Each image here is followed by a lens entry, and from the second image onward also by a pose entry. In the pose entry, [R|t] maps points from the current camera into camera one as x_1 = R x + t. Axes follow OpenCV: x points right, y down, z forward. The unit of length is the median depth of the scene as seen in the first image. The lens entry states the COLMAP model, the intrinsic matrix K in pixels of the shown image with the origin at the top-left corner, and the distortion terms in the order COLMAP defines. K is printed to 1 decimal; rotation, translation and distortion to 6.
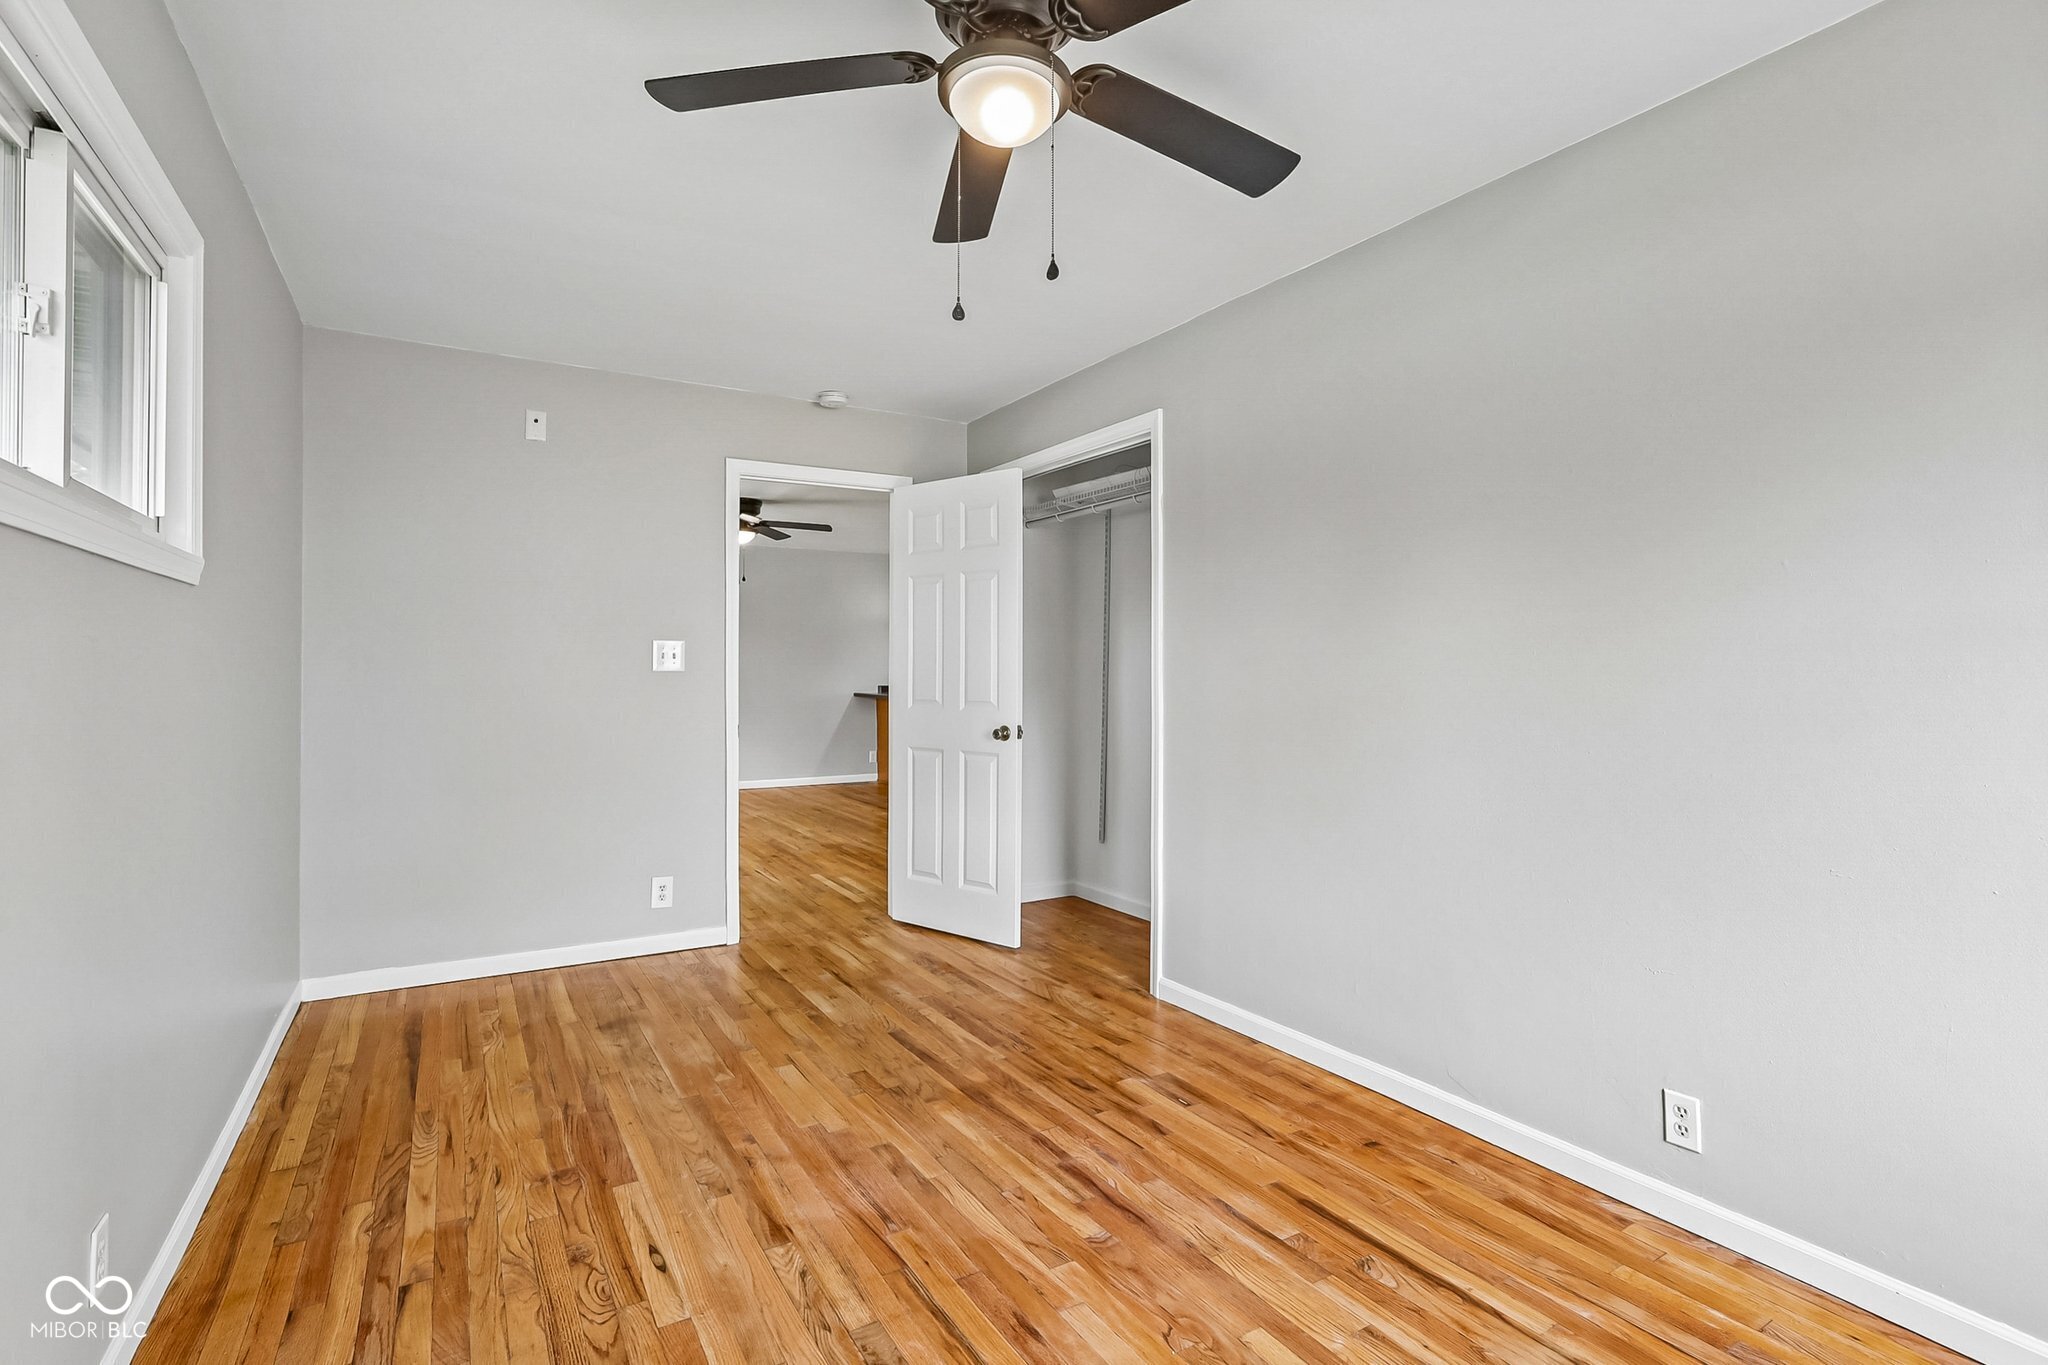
lens RADIAL K [[946.3, 0, 1024.0], [0, 946.3, 682.5], [0, 0, 1]] dist [-0.033903, 0.021407]
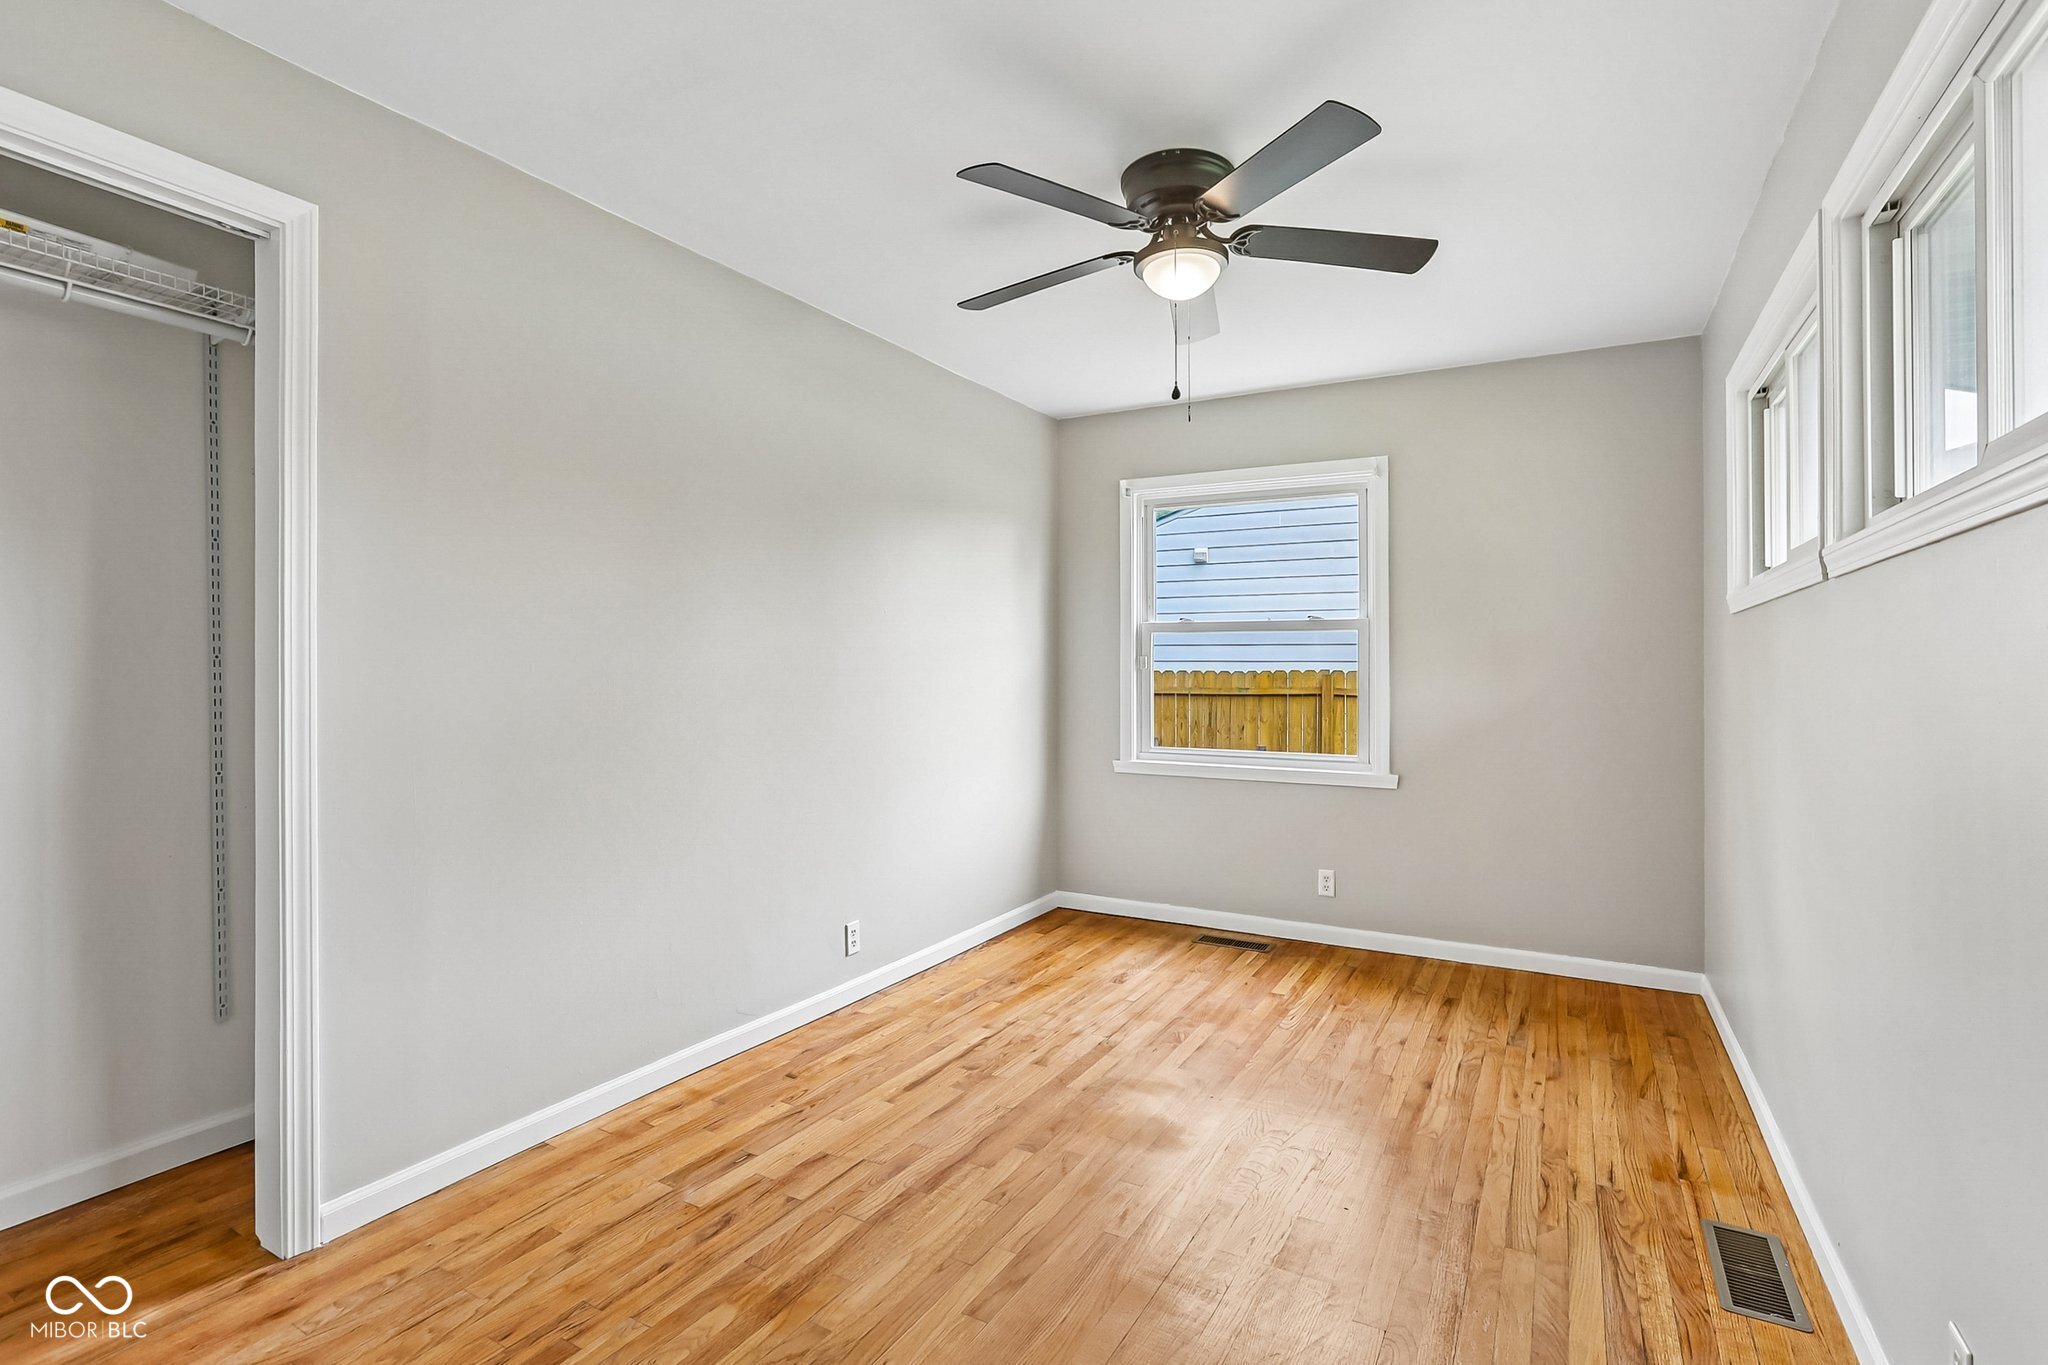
lens RADIAL K [[987.2, 0, 1005.9], [0, 987.2, 663.9], [0, 0, 1]] dist [-0.053136, 0.034142]
pose [[-0.471878, 0.008267, 0.881625, -0.742934], [0.005429, 0.999964, -0.006471, -0.014720], [-0.881647, 0.001733, -0.471906, 1.179491]]
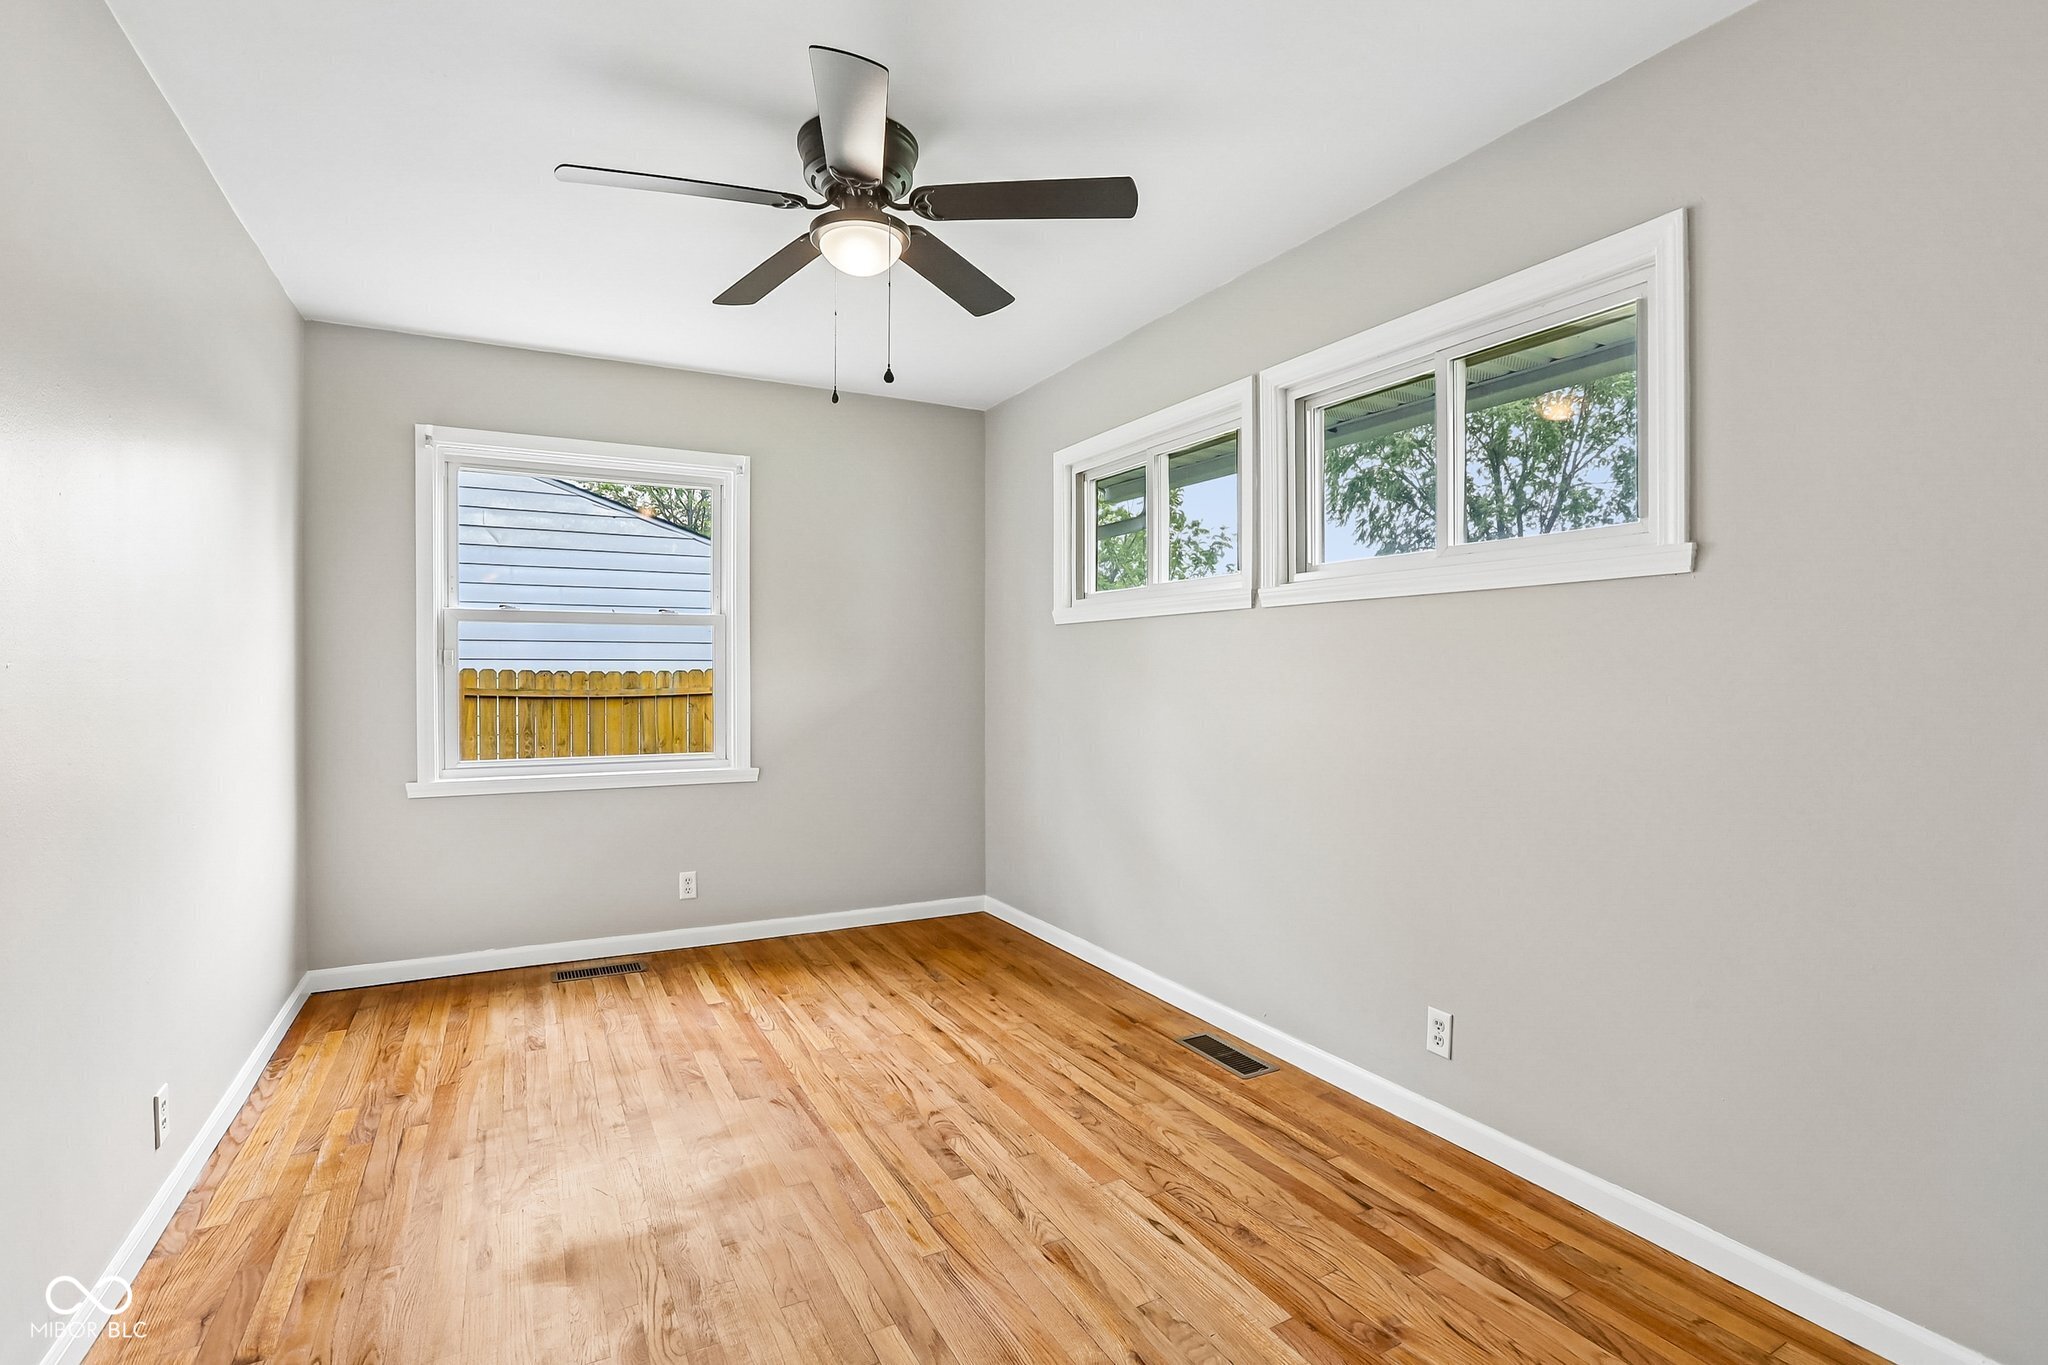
lens RADIAL K [[973.9, 0, 1021.6], [0, 973.9, 677.0], [0, 0, 1]] dist [-0.050017, 0.025416]
pose [[-0.998290, 0.006854, 0.058056, -0.210062], [0.007556, 0.999901, 0.011874, -0.009444], [-0.057969, 0.012292, -0.998243, 1.452868]]
